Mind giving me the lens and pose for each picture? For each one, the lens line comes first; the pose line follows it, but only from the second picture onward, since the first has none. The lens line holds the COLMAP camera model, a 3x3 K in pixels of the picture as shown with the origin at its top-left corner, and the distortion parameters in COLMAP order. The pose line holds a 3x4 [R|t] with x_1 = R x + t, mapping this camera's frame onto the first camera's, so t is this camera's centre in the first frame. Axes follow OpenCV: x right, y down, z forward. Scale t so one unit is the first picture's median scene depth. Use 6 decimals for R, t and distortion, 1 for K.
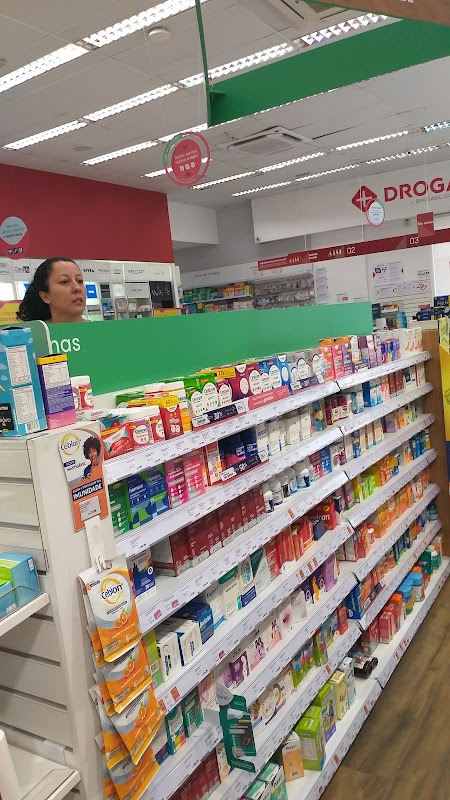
lens RADIAL K [[504.6, 0, 225.0], [0, 504.6, 400.0], [0, 0, 1]] dist [-0.000458, -0.072290]
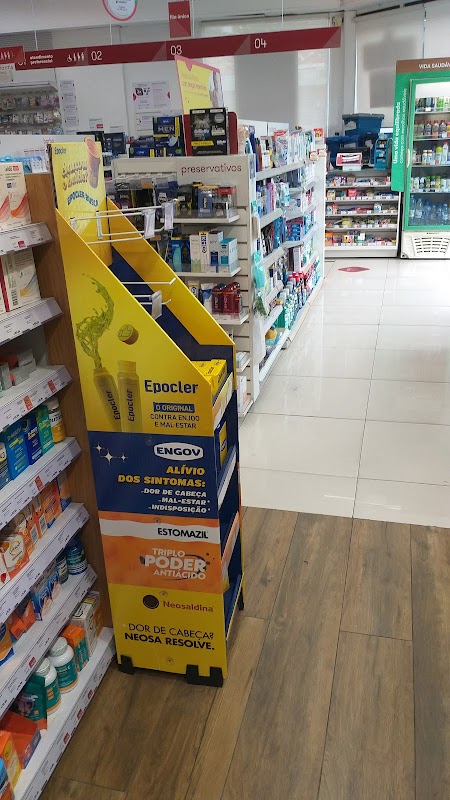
lens RADIAL K [[569.7, 0, 225.0], [0, 569.7, 400.0], [0, 0, 1]] dist [-0.074941, -0.001960]
pose [[0.918269, -0.076663, 0.388466, 0.205238], [-0.023617, 0.968727, 0.247002, -0.043189], [-0.395253, -0.235988, 0.887741, 0.286888]]
